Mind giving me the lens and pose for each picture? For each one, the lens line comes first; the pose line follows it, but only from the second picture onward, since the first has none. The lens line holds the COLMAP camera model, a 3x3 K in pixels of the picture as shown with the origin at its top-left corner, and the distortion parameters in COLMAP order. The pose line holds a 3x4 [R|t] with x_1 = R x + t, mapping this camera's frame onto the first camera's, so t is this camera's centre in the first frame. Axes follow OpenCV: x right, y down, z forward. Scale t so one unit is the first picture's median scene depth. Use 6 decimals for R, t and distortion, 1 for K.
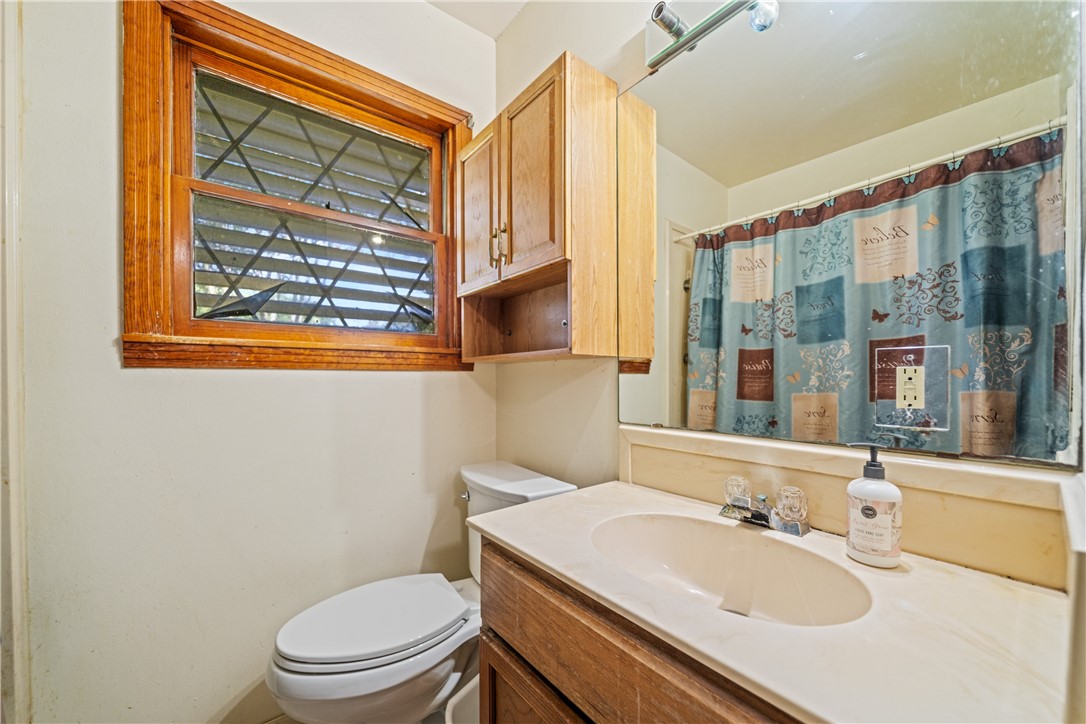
lens RADIAL K [[407.3, 0, 539.1], [0, 407.3, 380.5], [0, 0, 1]] dist [0.003901, -0.000340]
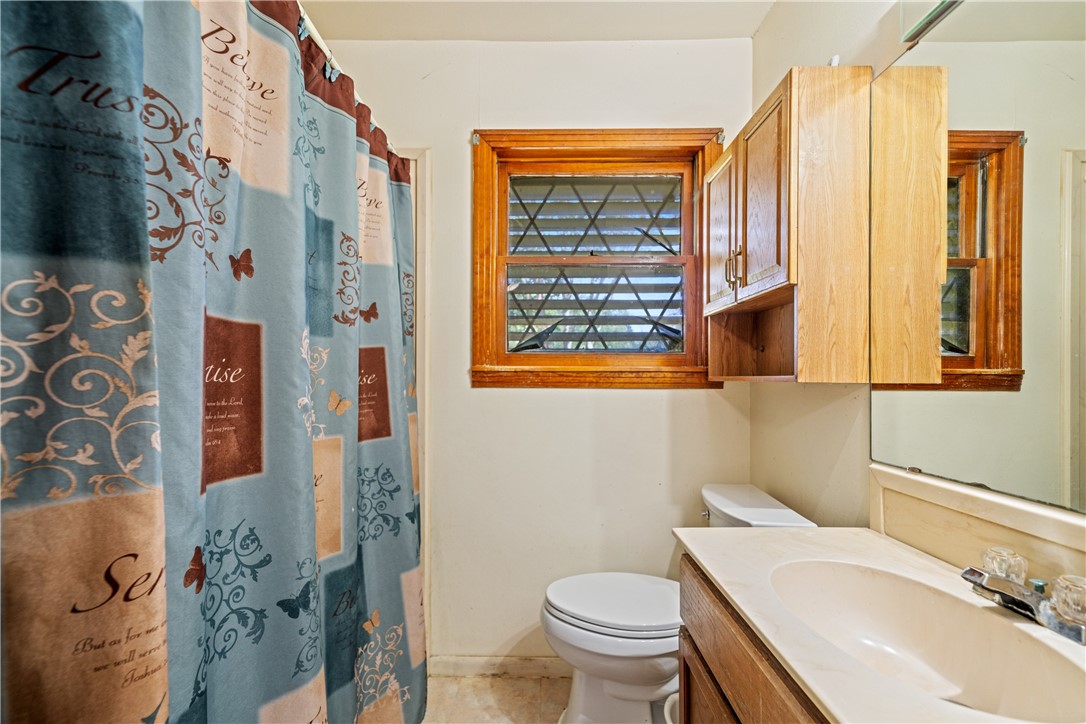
lens RADIAL K [[466.2, 0, 545.1], [0, 466.2, 371.0], [0, 0, 1]] dist [0.026963, -0.000091]
pose [[0.789446, -0.001806, -0.613818, 0.260666], [-0.006524, 0.999914, -0.011333, -0.067994], [0.613786, 0.012951, 0.789366, -0.207042]]
